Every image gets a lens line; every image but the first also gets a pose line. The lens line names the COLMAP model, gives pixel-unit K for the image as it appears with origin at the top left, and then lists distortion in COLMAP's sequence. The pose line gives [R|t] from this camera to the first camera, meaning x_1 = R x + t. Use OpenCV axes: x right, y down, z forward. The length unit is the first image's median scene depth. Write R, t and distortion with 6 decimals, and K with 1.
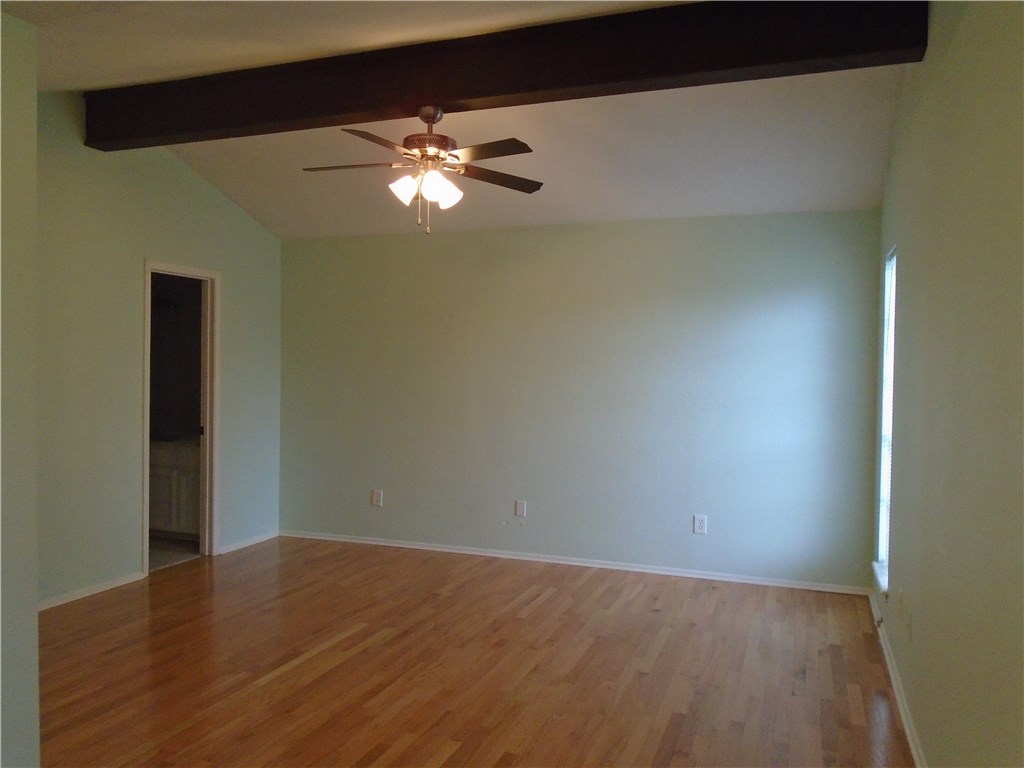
lens RADIAL K [[799.8, 0, 512.0], [0, 799.8, 384.0], [0, 0, 1]] dist [0.030566, 0.000590]
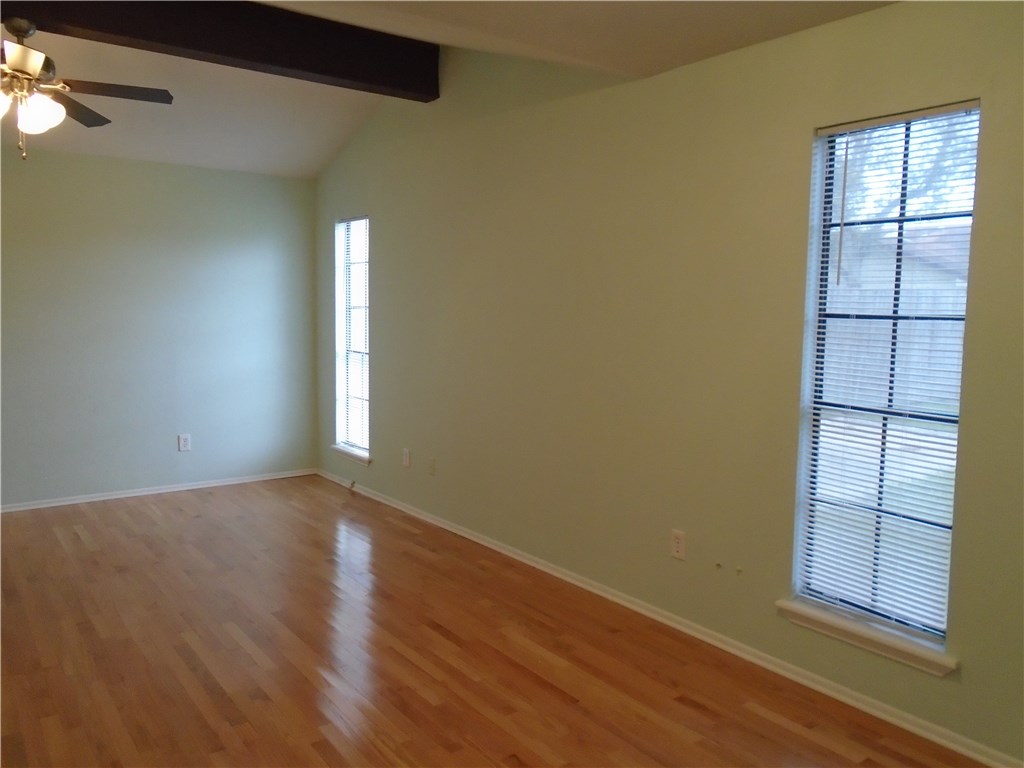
lens RADIAL K [[789.1, 0, 512.0], [0, 789.1, 384.0], [0, 0, 1]] dist [-0.002117, 0.000612]
pose [[0.535927, -0.086073, 0.839865, -0.534128], [0.010788, 0.995407, 0.095129, -0.008953], [-0.844195, -0.041921, 0.534394, 0.026467]]
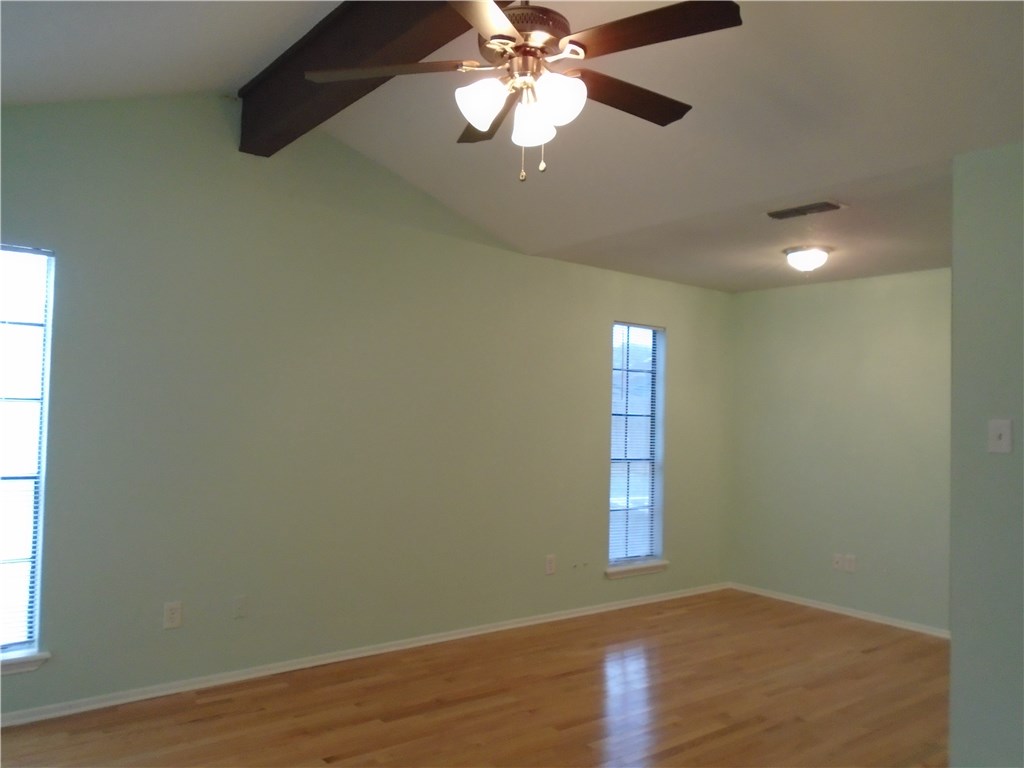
lens RADIAL K [[789.1, 0, 512.0], [0, 789.1, 384.0], [0, 0, 1]] dist [-0.002117, 0.000612]
pose [[-0.856420, -0.018737, 0.515939, -0.359764], [-0.028159, 0.999549, -0.010443, -0.032464], [-0.515511, -0.023472, -0.856561, 1.359256]]
